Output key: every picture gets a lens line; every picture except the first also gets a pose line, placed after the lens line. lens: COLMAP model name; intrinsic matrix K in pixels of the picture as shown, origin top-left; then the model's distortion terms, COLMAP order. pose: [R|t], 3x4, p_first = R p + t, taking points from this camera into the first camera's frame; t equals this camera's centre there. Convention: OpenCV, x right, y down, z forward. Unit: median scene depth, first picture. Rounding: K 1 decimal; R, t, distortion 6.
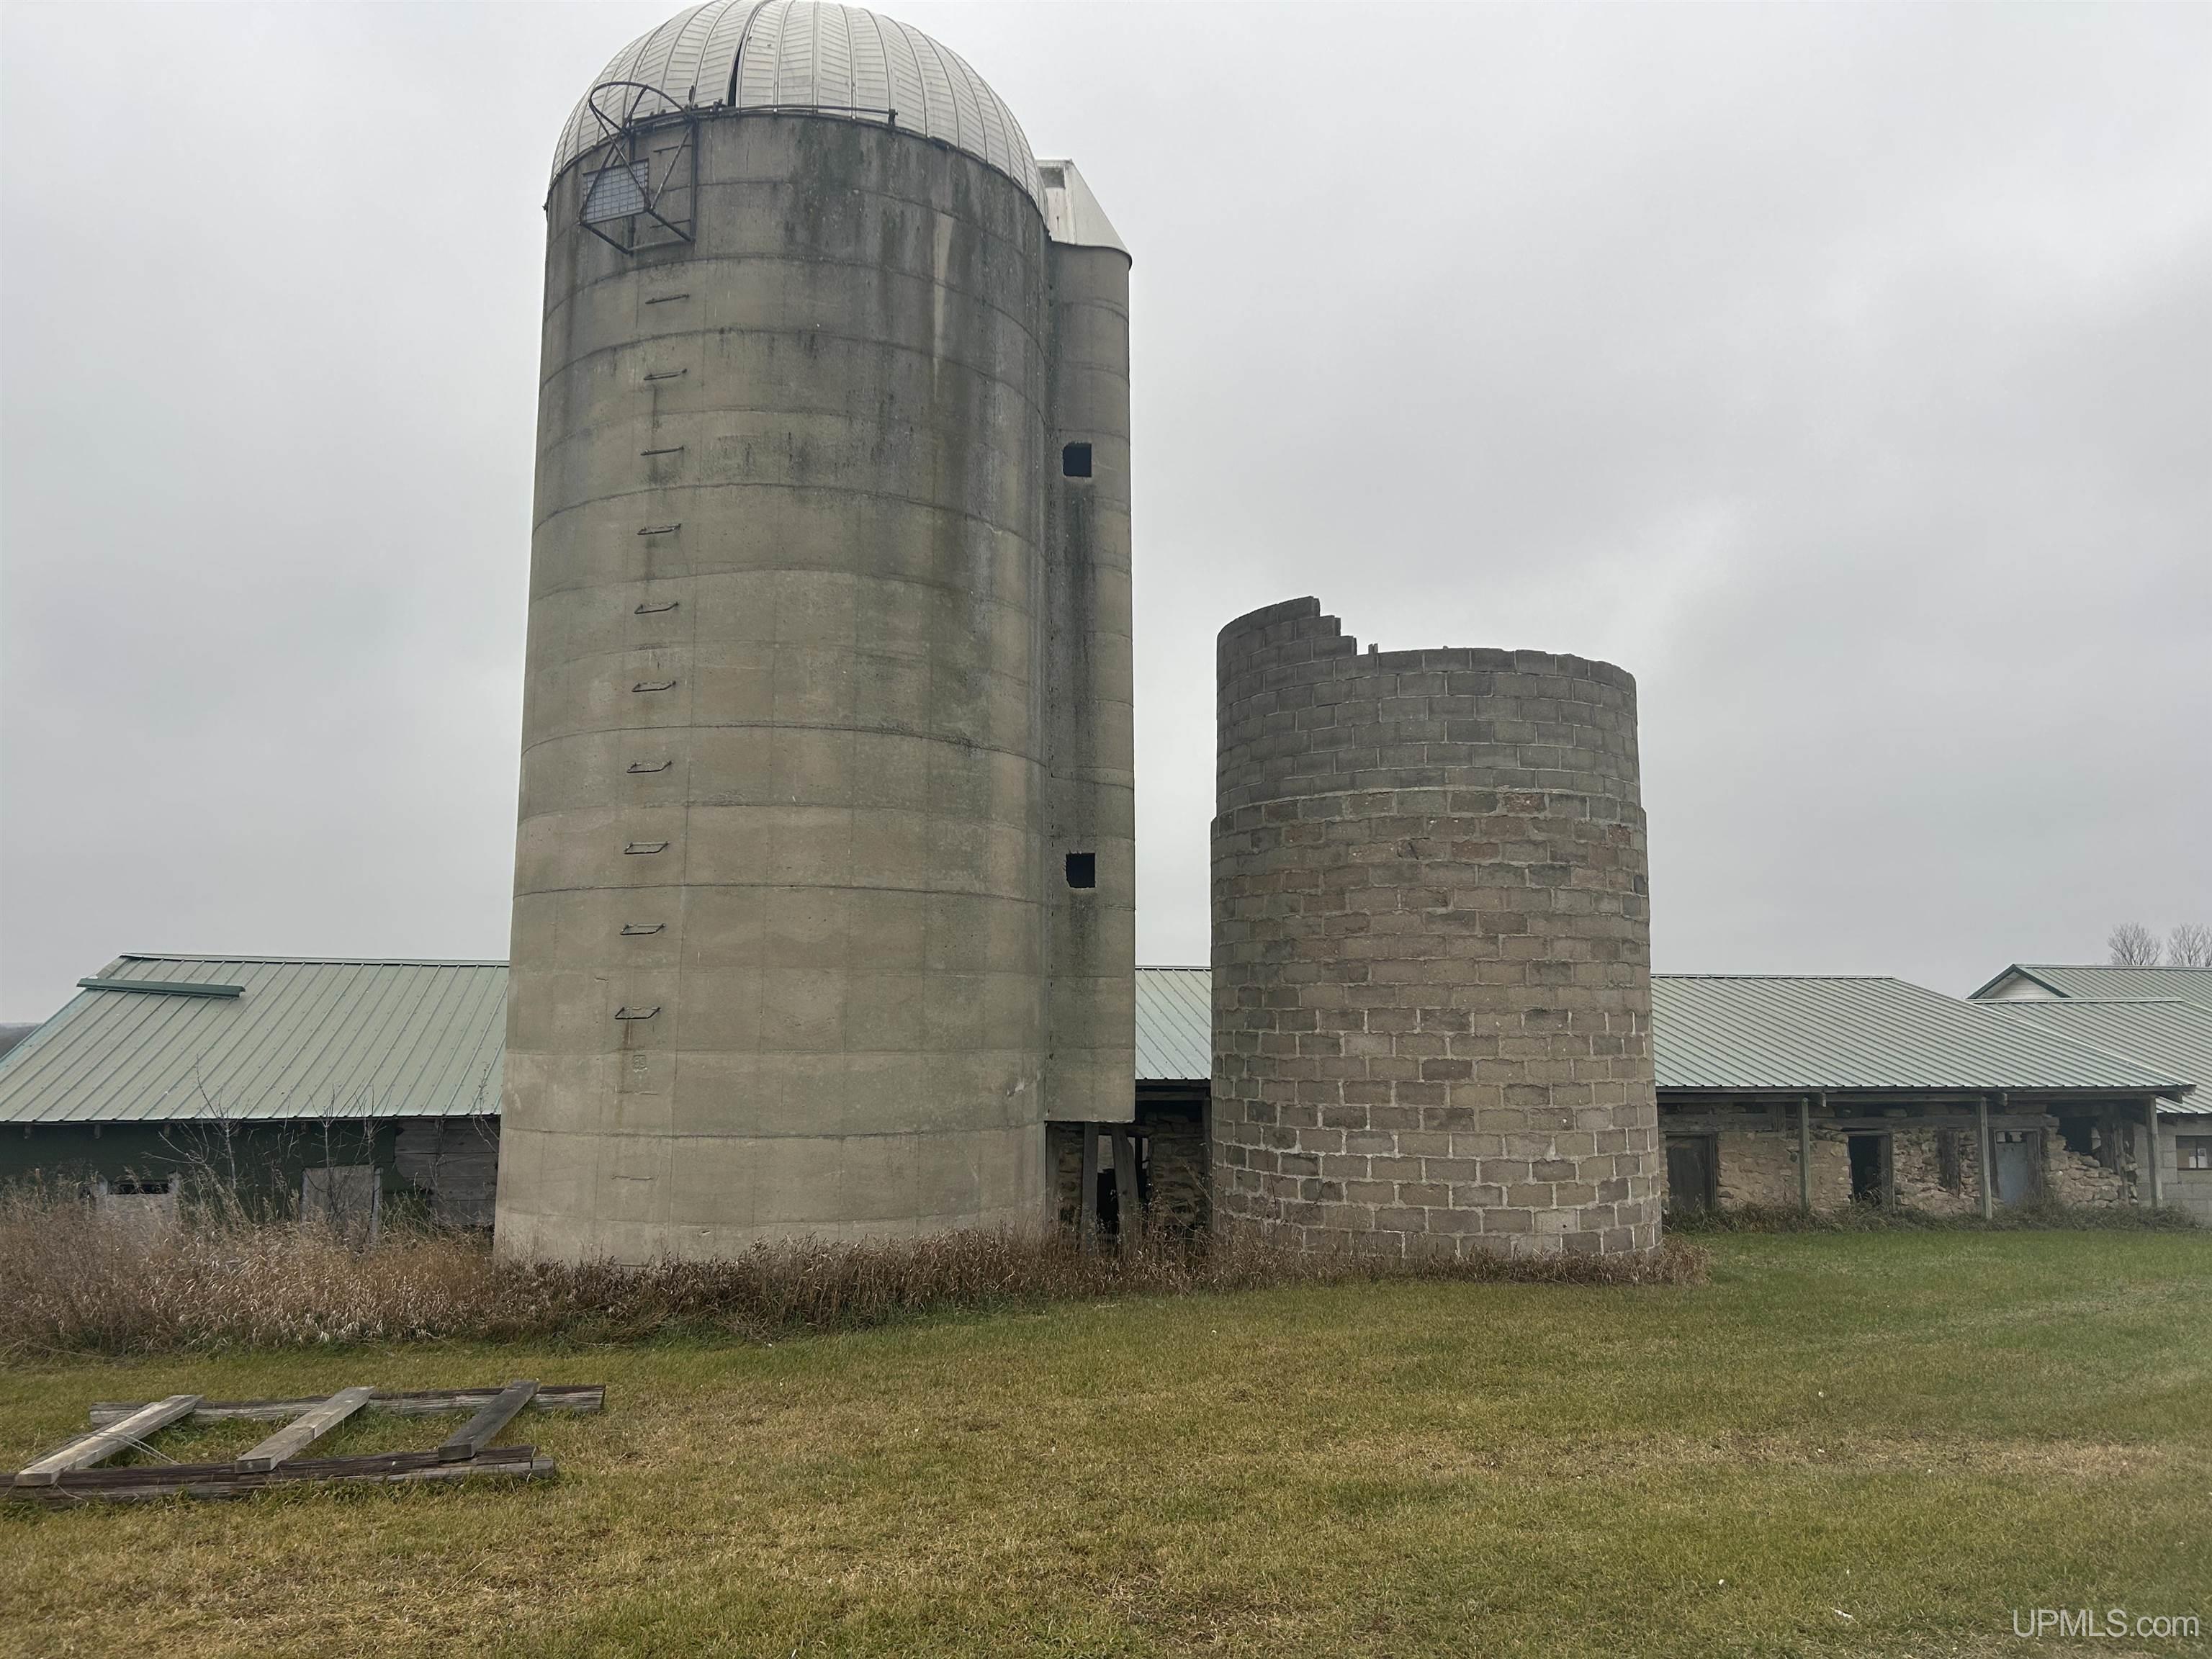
lens RADIAL K [[1648.2, 0, 1150.8], [0, 1648.2, 822.3], [0, 0, 1]] dist [0.149463, -0.360864]
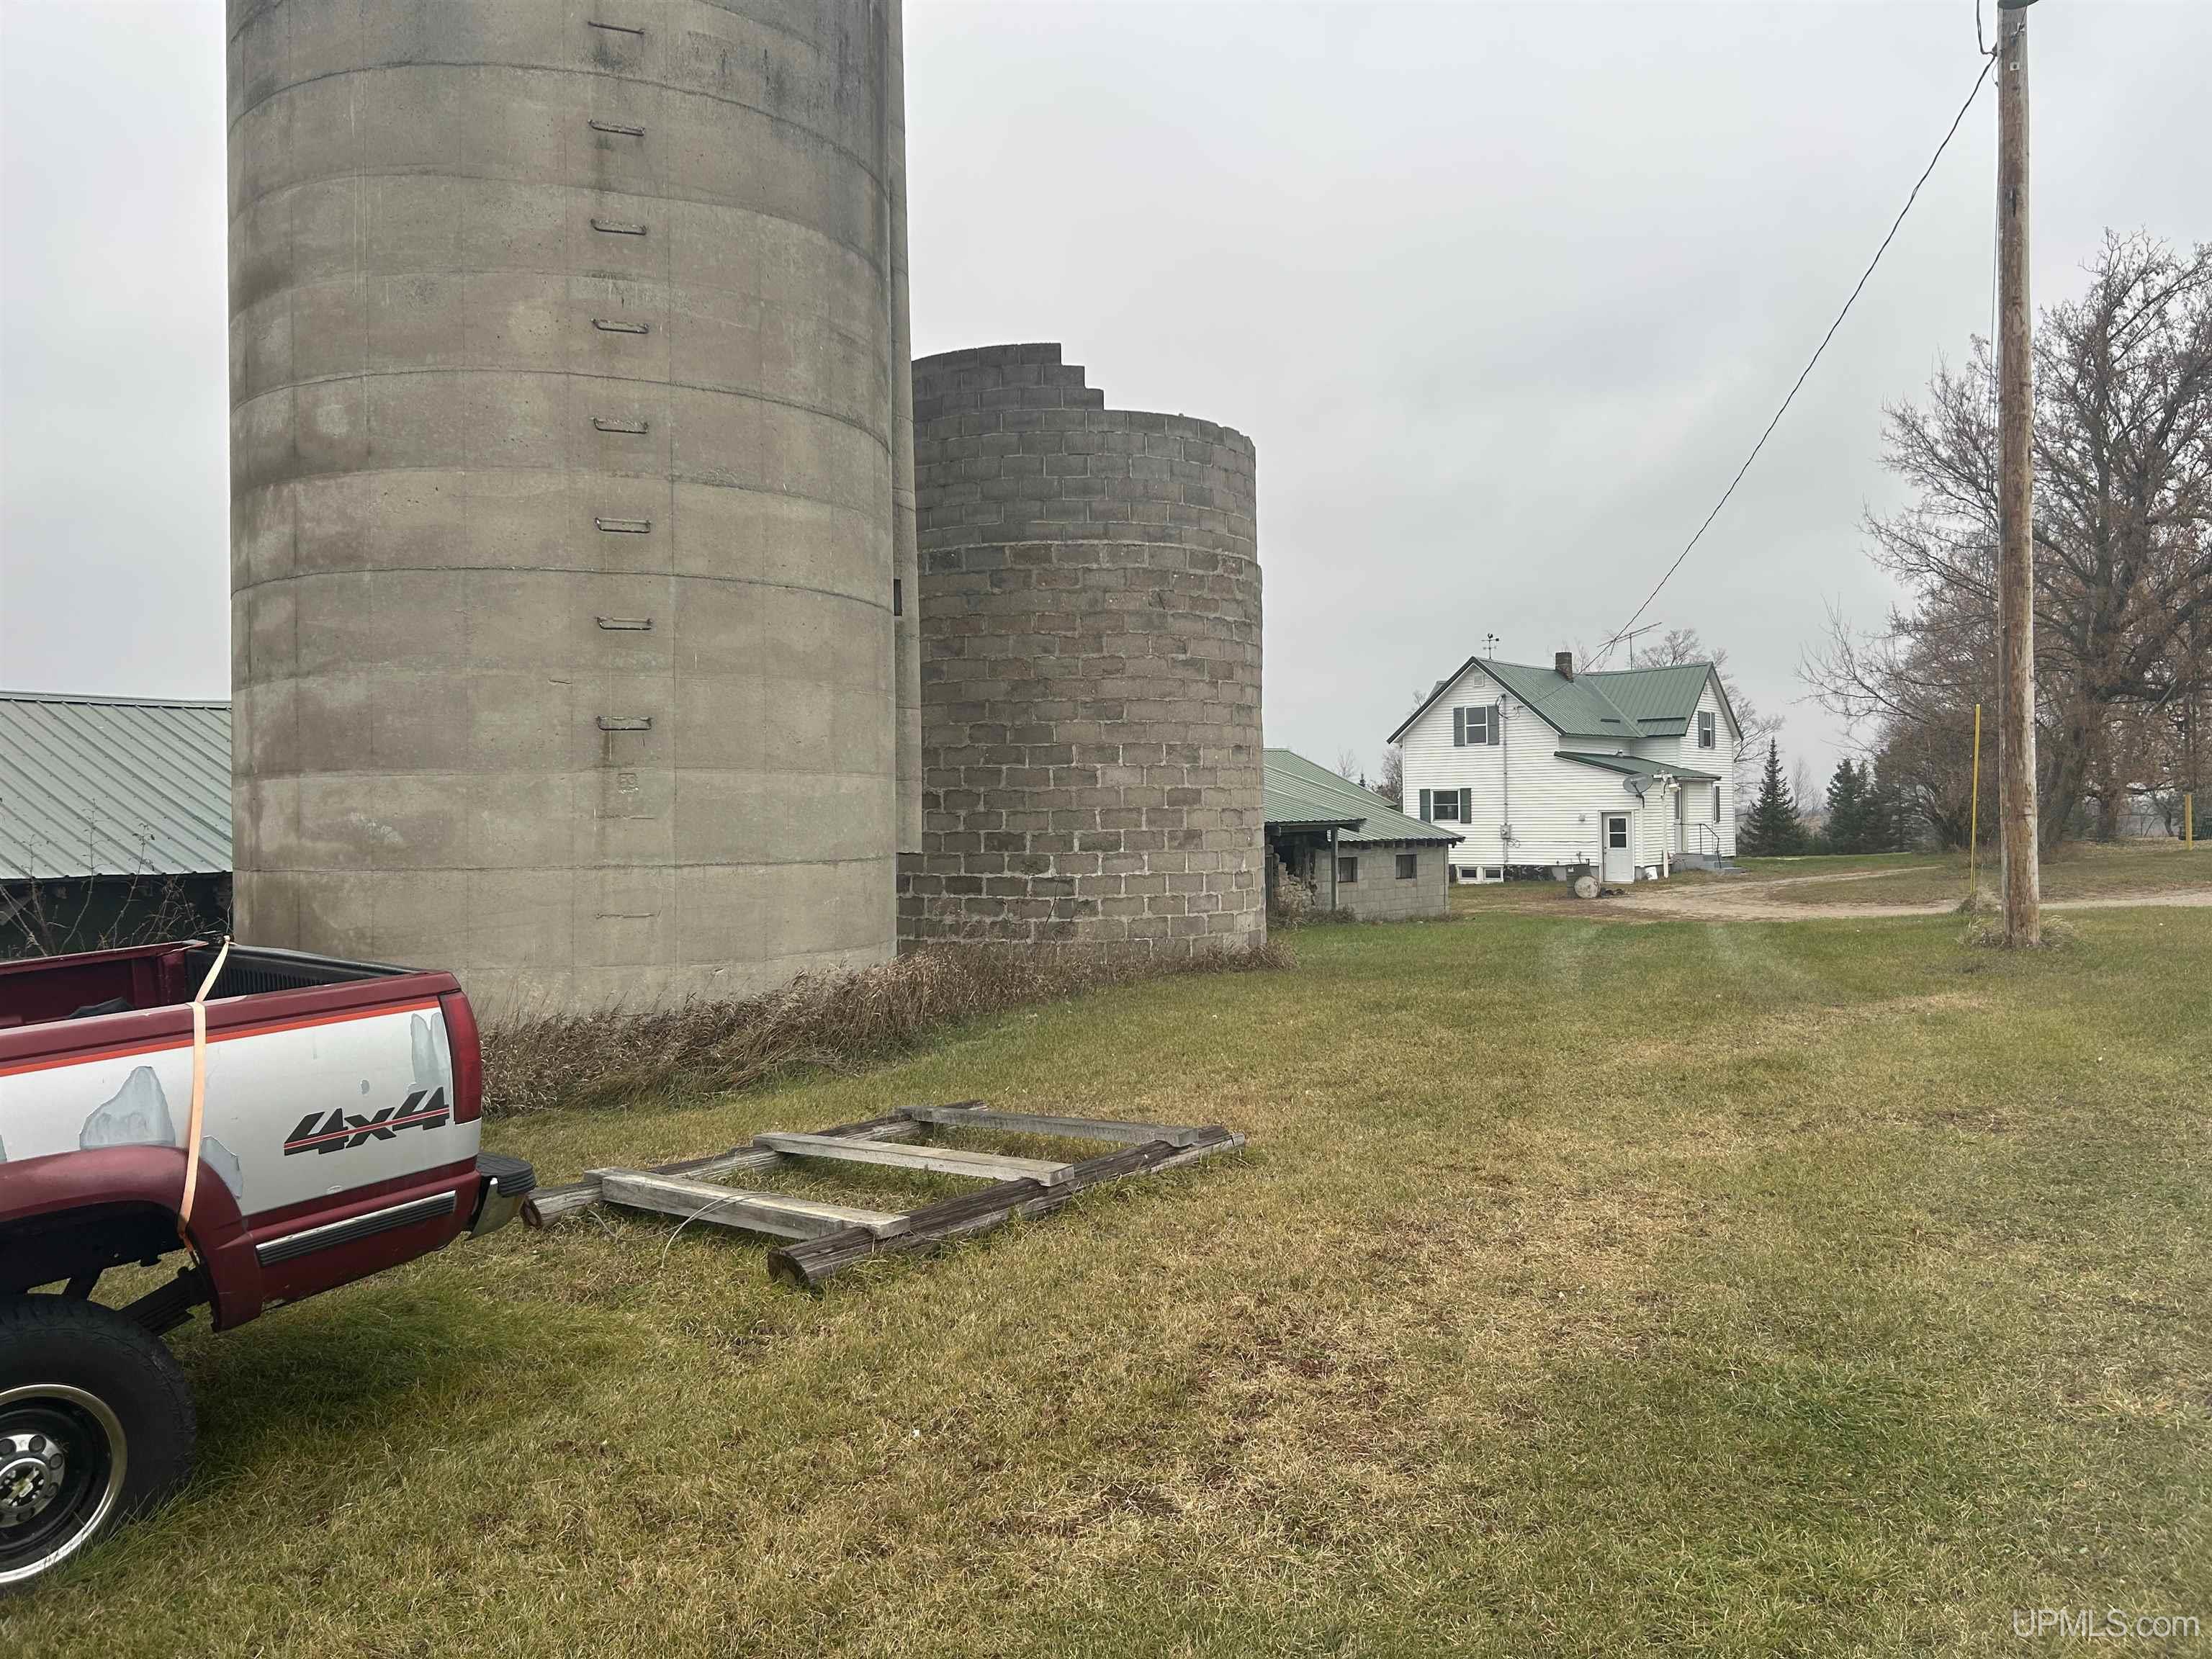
lens RADIAL K [[1648.2, 0, 1150.8], [0, 1648.2, 822.3], [0, 0, 1]] dist [0.149463, -0.360864]
pose [[0.752320, -0.016755, 0.658585, -0.586043], [-0.065217, 0.992872, 0.099758, 0.055300], [-0.655562, -0.118000, 0.745865, 0.170761]]
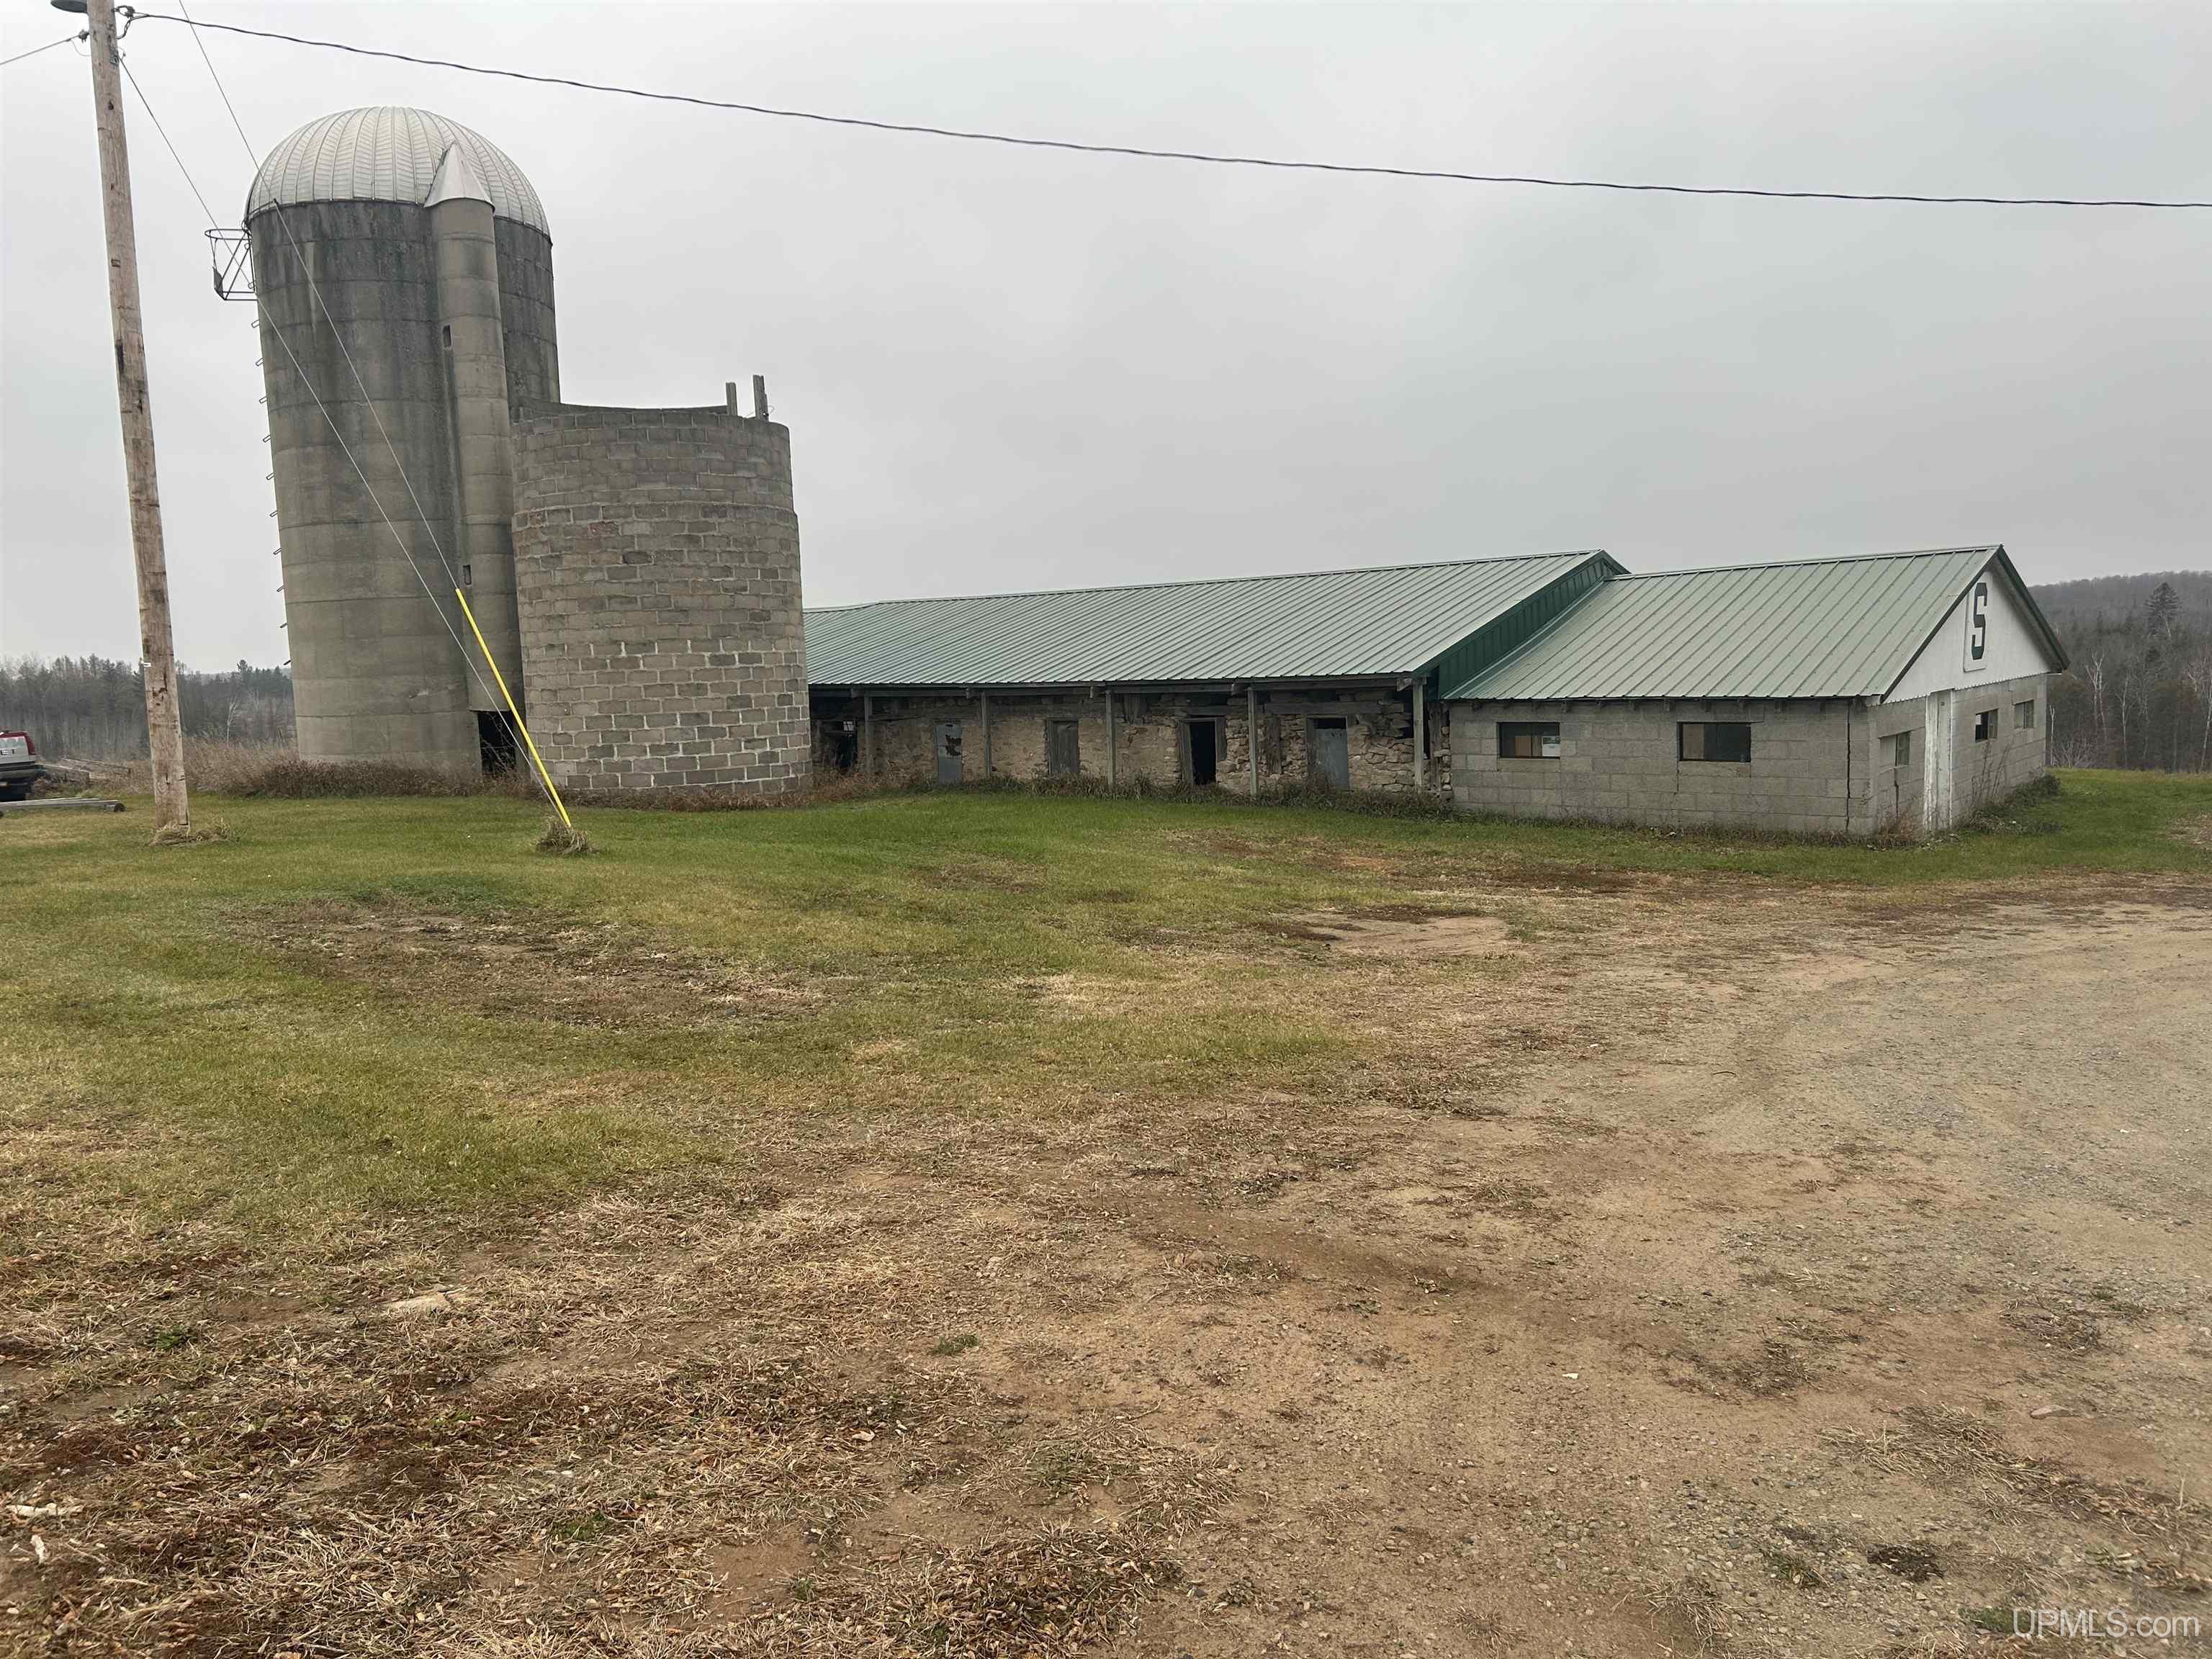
lens RADIAL K [[1665.6, 0, 1106.0], [0, 1665.6, 829.5], [0, 0, 1]] dist [0.003135, 0.000673]
pose [[0.629322, 0.058593, -0.774933, 1.913690], [0.138479, 0.972741, 0.186008, 0.060183], [0.764707, -0.224371, 0.604053, 0.381076]]
